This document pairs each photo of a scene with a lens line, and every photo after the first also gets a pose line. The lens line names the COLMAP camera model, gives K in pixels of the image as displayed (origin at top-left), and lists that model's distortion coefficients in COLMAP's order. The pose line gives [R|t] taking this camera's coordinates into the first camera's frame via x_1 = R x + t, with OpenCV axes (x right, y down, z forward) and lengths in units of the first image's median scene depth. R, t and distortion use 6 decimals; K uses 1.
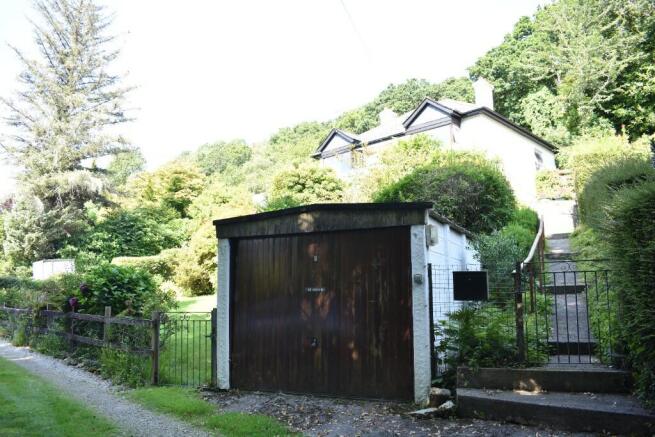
lens RADIAL K [[521.2, 0, 326.7], [0, 521.2, 220.0], [0, 0, 1]] dist [-0.058776, 0.000224]
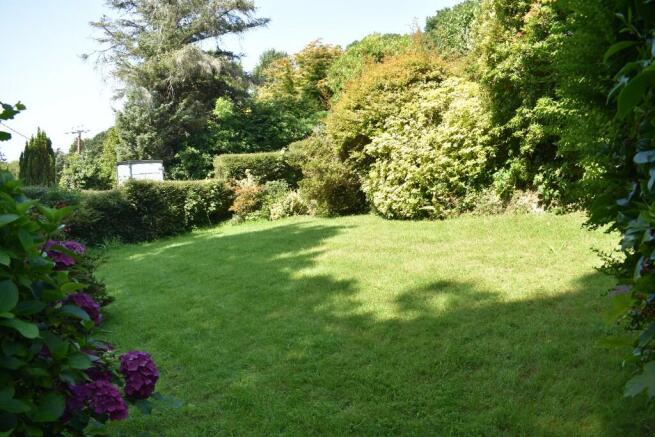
lens RADIAL K [[521.2, 0, 327.2], [0, 521.2, 219.1], [0, 0, 1]] dist [-0.058776, 0.000224]
pose [[0.957985, 0.004731, -0.286780, -0.061876], [0.046275, 0.984215, 0.170817, 0.032464], [0.283061, -0.176911, 0.942644, 0.283679]]
